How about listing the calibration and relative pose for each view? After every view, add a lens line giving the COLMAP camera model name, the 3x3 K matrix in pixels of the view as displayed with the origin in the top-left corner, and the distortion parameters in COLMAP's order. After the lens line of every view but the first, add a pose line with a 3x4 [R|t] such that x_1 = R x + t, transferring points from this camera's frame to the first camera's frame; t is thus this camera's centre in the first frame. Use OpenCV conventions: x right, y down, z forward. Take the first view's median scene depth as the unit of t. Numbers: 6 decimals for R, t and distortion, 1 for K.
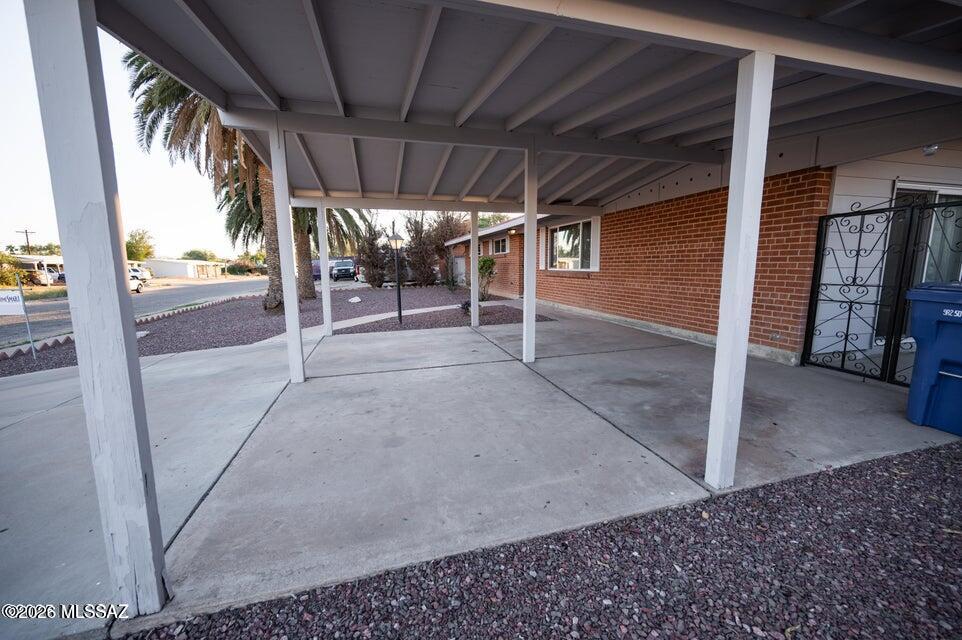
lens RADIAL K [[374.9, 0, 481.9], [0, 374.9, 322.8], [0, 0, 1]] dist [-0.001006, -0.000096]
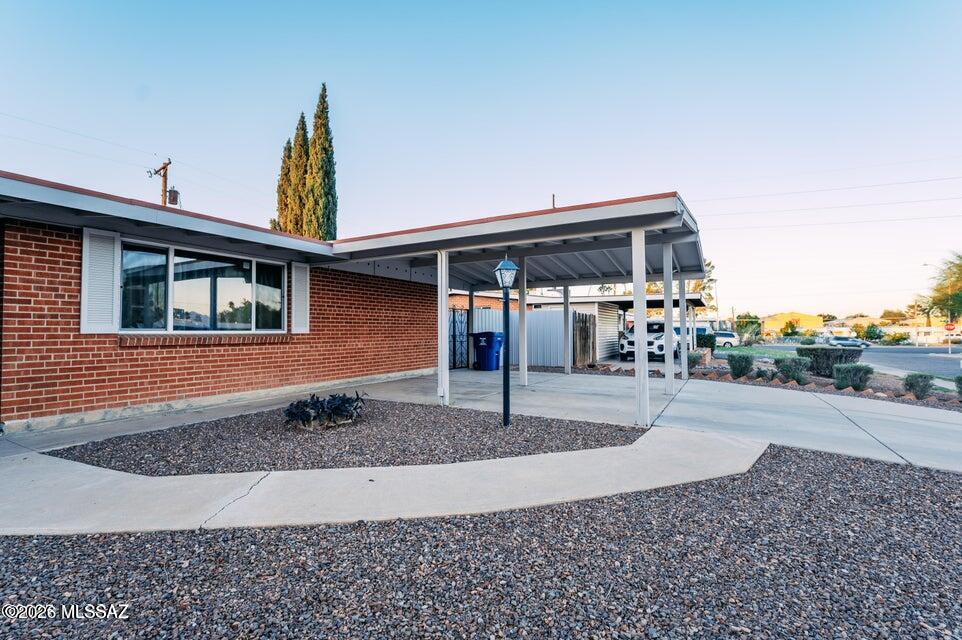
lens RADIAL K [[442.2, 0, 481.0], [0, 442.2, 320.0], [0, 0, 1]] dist [-0.002928, 0.000061]
pose [[-0.702299, 0.017971, 0.711655, -1.101863], [0.106194, 0.991141, 0.079769, -0.352839], [-0.703917, 0.131595, -0.697986, 2.453220]]
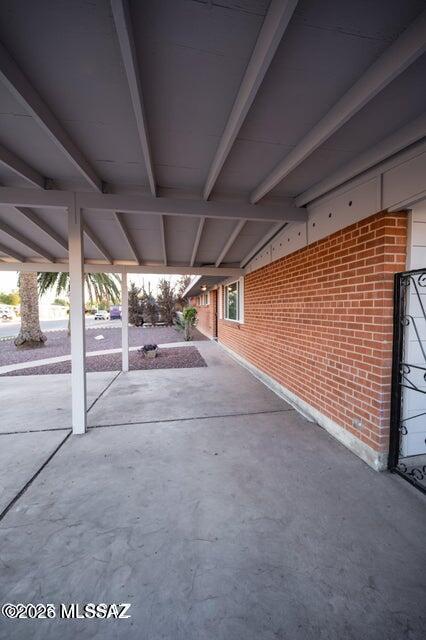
lens RADIAL K [[249.3, 0, 213.0], [0, 249.3, 320.0], [0, 0, 1]] dist [-0.001623, 0.000022]
pose [[0.994034, 0.010399, -0.108578, 0.528192], [-0.022040, 0.994061, -0.106572, -0.115486], [0.106825, 0.108329, 0.988359, 0.421041]]
